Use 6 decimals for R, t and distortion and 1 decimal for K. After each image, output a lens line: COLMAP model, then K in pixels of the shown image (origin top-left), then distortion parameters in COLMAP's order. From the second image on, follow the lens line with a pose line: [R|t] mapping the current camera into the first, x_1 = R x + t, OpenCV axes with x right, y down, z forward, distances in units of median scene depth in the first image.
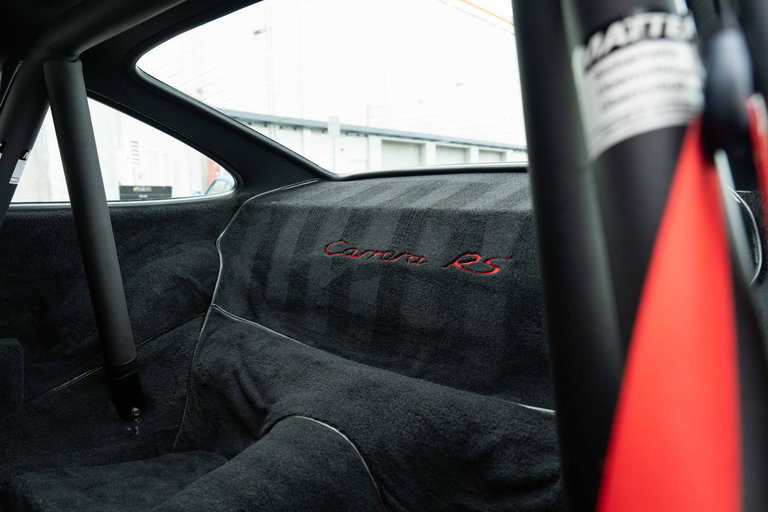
lens RADIAL K [[525.3, 0, 384.7], [0, 525.3, 254.6], [0, 0, 1]] dist [-0.004307, 0.001825]
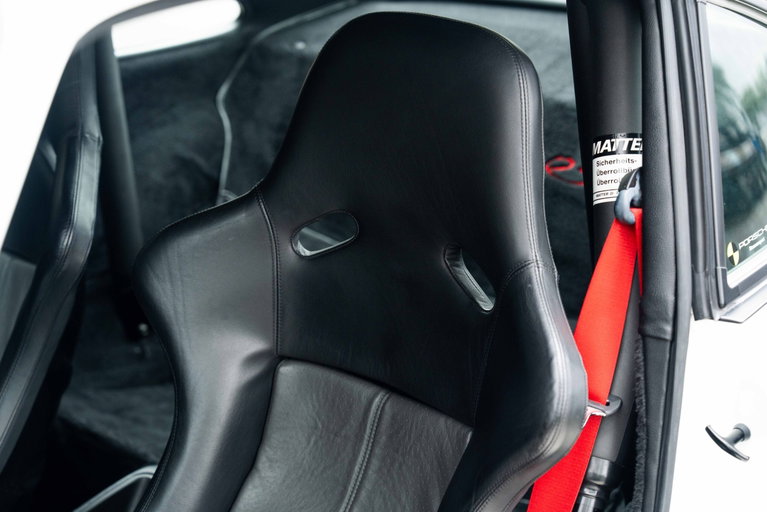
lens RADIAL K [[1301.4, 0, 383.2], [0, 1301.4, 256.1], [0, 0, 1]] dist [0.020457, 0.000000]
pose [[0.999616, 0.014334, -0.023713, -0.057415], [-0.008627, 0.974265, 0.225239, -0.237030], [0.026331, -0.224948, 0.974015, -0.820613]]
